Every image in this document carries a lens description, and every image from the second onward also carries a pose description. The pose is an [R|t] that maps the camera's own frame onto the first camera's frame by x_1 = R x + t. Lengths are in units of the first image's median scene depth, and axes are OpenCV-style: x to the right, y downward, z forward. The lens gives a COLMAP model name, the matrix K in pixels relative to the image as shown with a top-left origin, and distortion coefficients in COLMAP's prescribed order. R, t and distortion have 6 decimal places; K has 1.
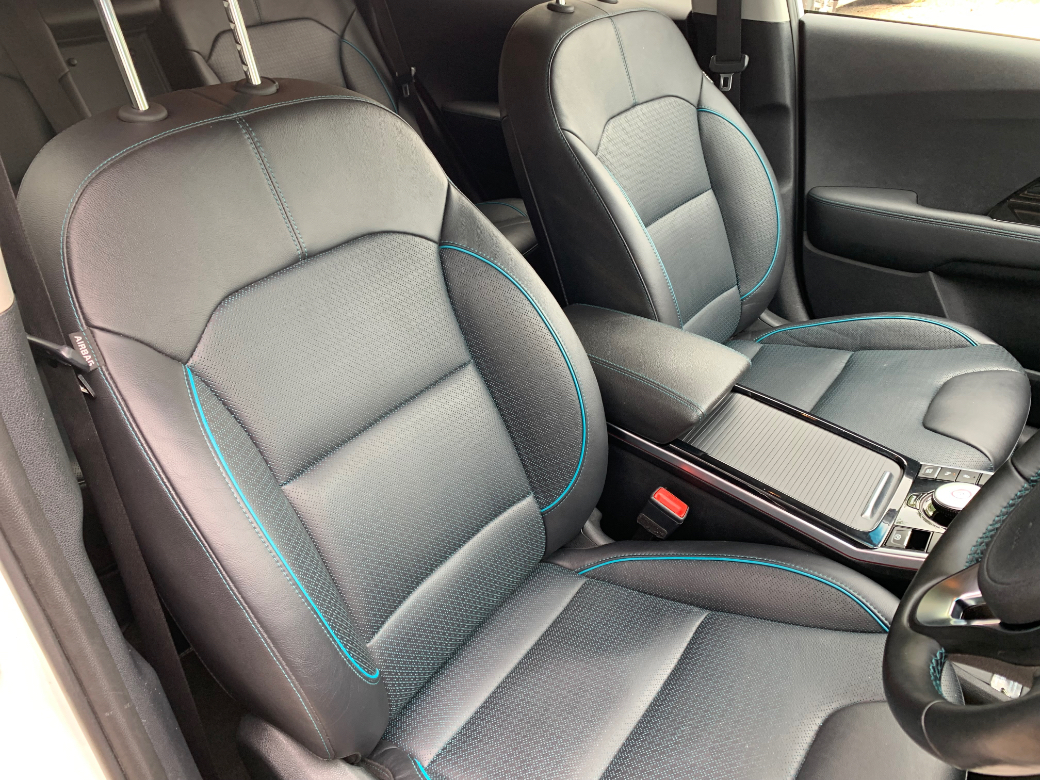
lens RADIAL K [[787.9, 0, 520.0], [0, 787.9, 390.0], [0, 0, 1]] dist [-0.003876, -0.002270]
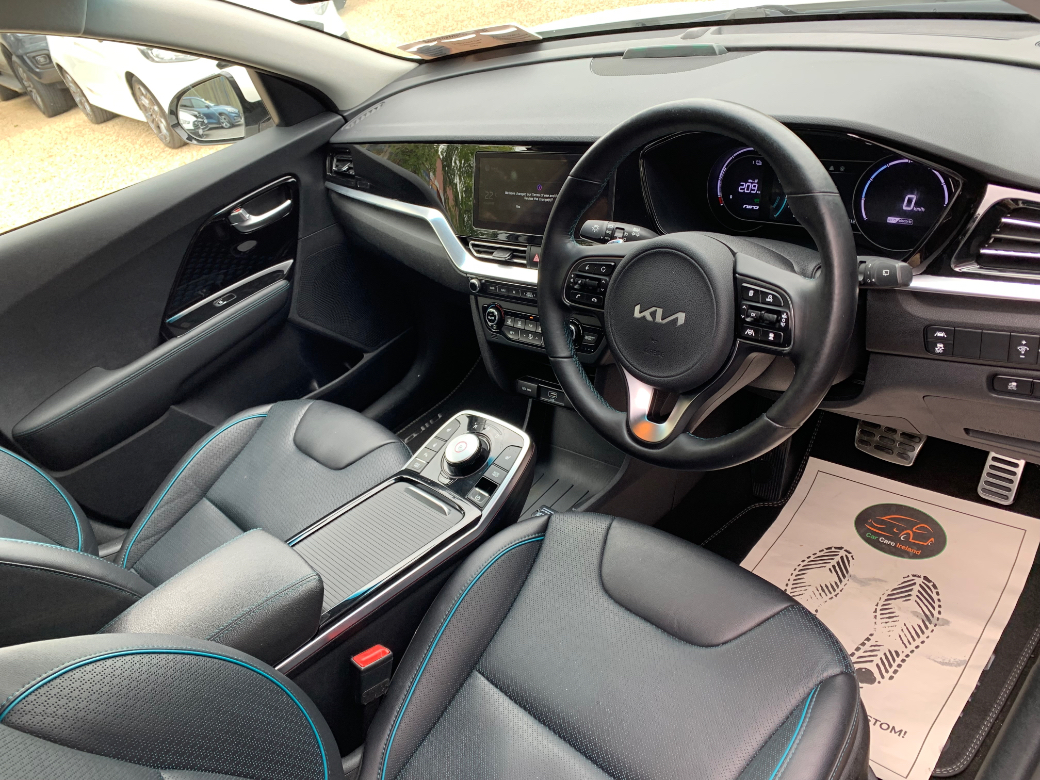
lens RADIAL K [[787.9, 0, 520.0], [0, 787.9, 390.0], [0, 0, 1]] dist [-0.003876, -0.002270]
pose [[0.142172, -0.557227, 0.818099, -0.283350], [0.710877, 0.632607, 0.307346, -0.167170], [-0.688797, 0.537872, 0.486059, 0.162026]]
